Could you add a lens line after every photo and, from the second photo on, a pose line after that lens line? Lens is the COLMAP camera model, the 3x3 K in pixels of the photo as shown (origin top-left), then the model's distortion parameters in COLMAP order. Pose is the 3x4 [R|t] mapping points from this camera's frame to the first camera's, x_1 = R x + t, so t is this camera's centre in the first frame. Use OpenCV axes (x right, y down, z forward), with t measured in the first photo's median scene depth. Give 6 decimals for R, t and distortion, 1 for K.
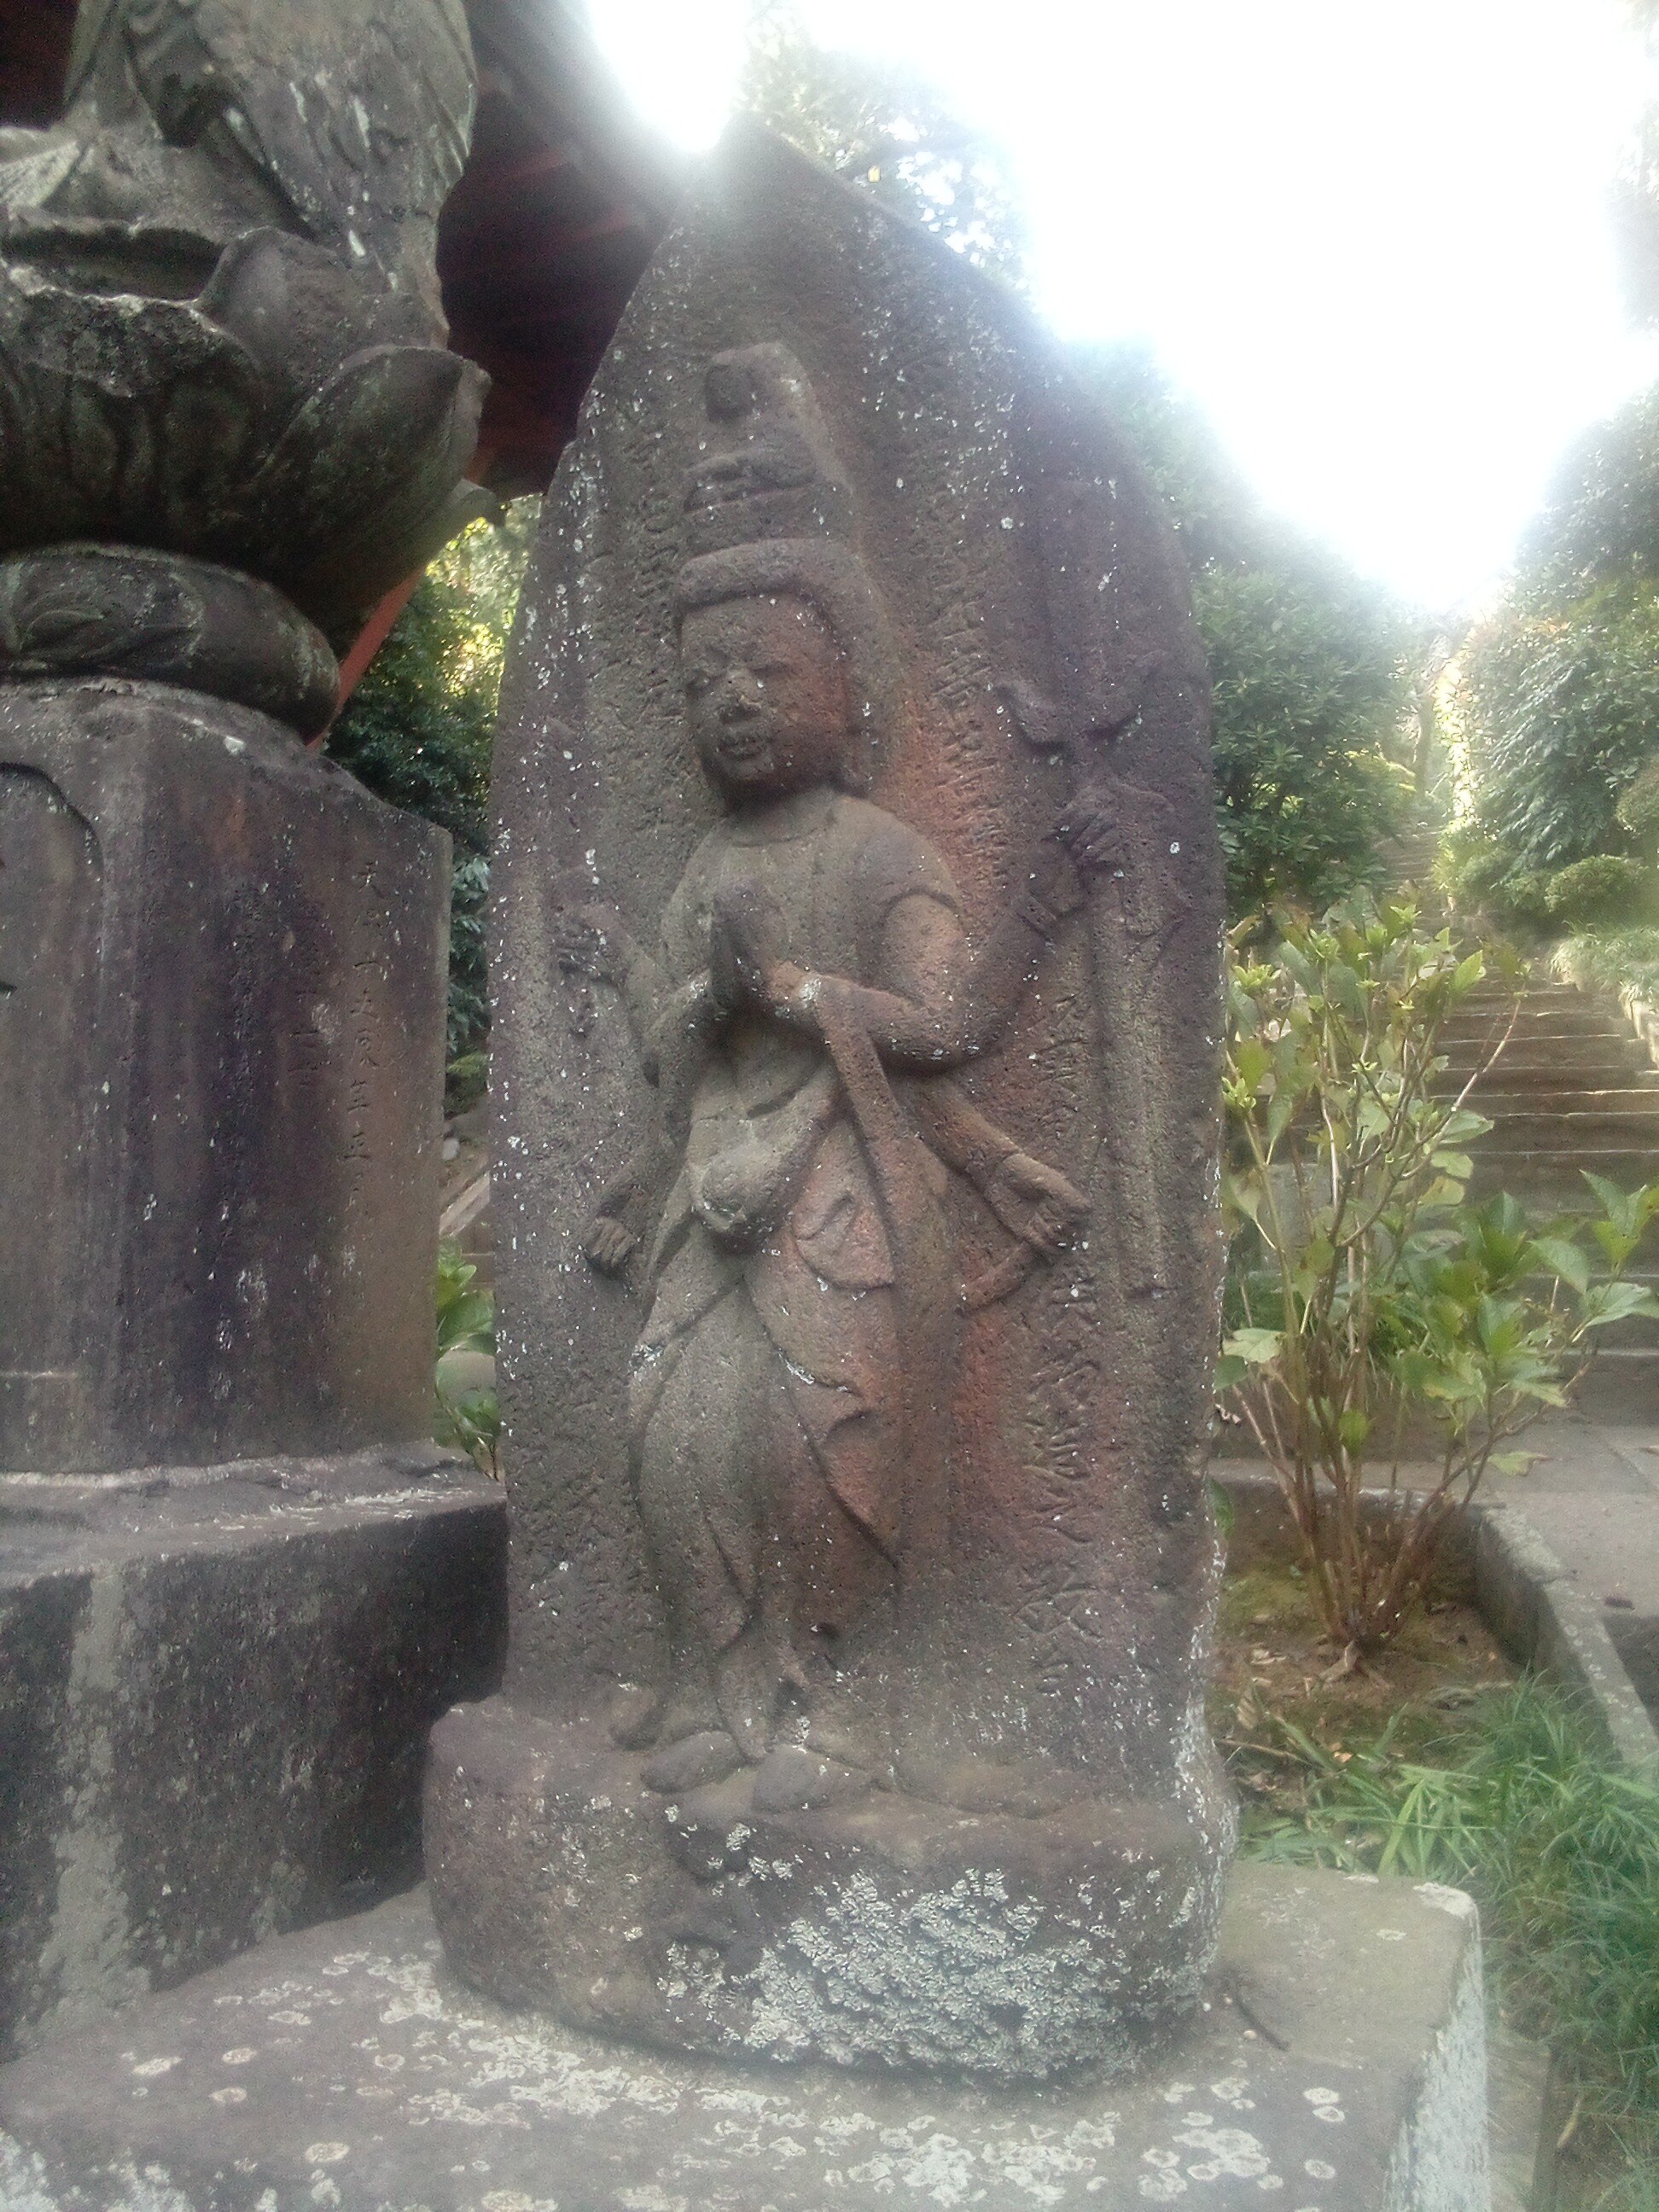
lens RADIAL K [[1806.5, 0, 823.7], [0, 1806.5, 1108.2], [0, 0, 1]] dist [0.056697, -0.084050]
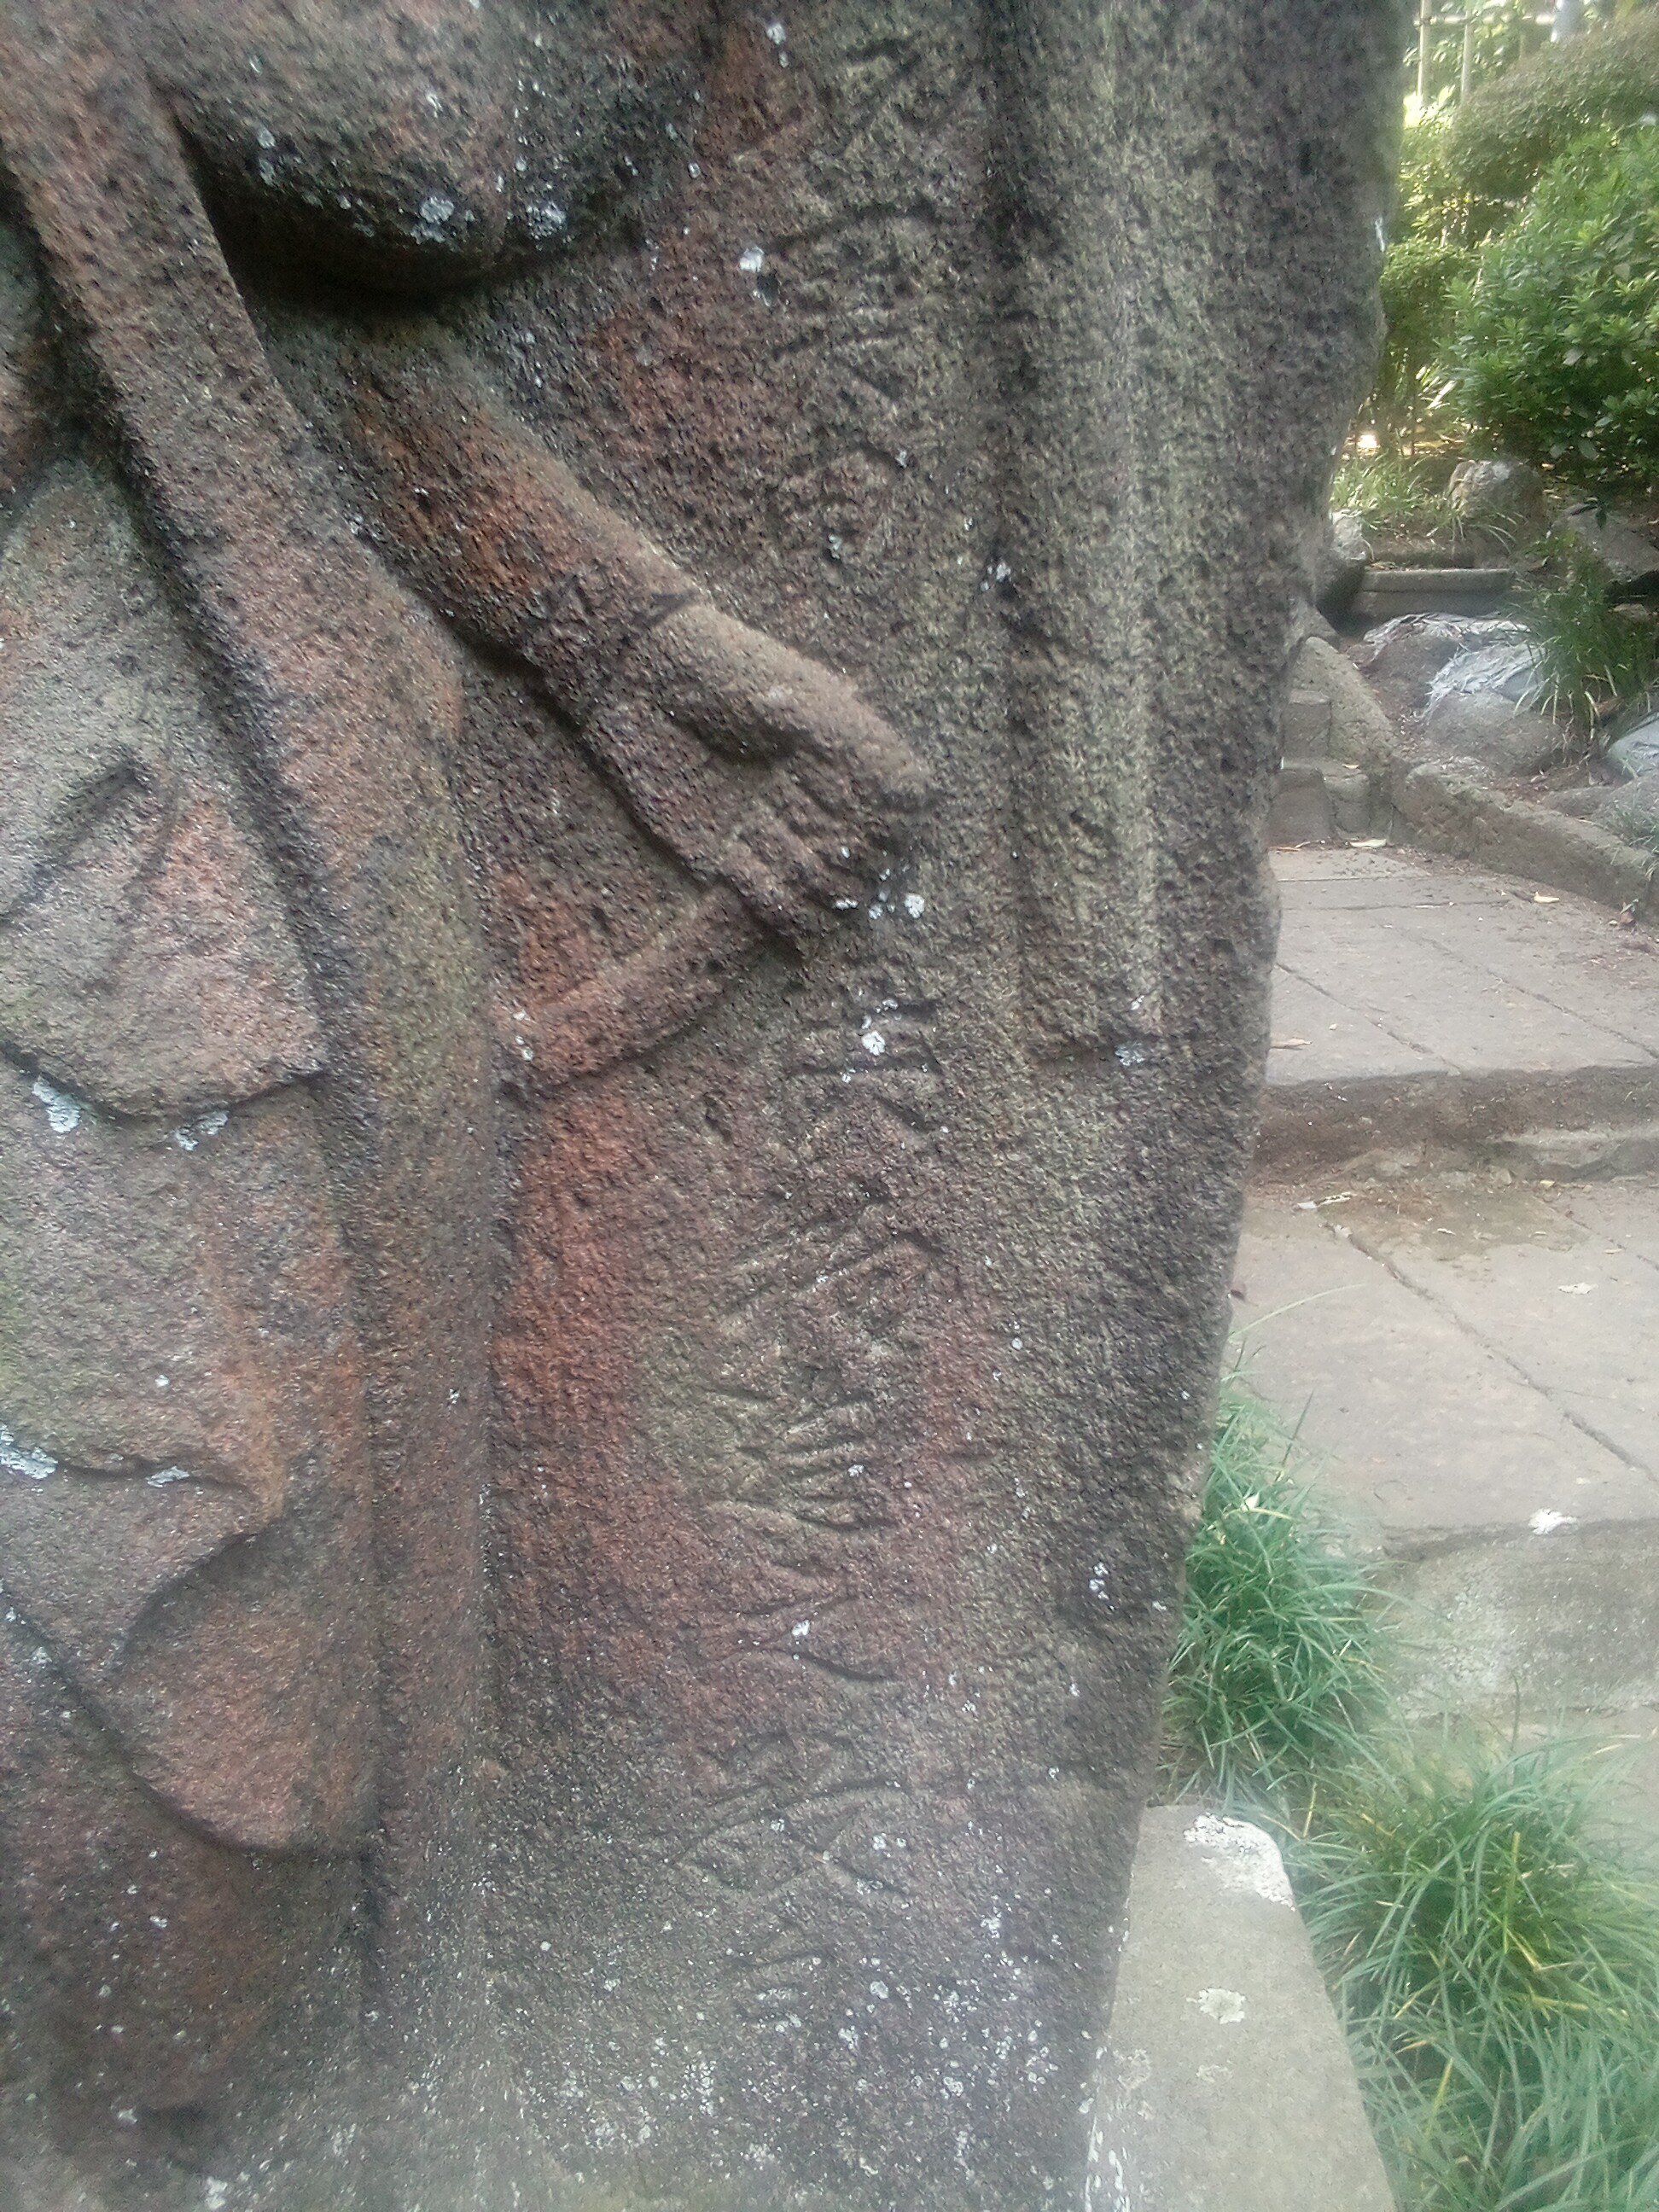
lens RADIAL K [[1806.5, 0, 822.7], [0, 1806.5, 1104.4], [0, 0, 1]] dist [0.056697, -0.084050]
pose [[0.922012, -0.087174, 0.377220, 0.002434], [-0.042624, 0.945543, 0.322693, 0.005056], [-0.384808, -0.313605, 0.868086, 0.711616]]
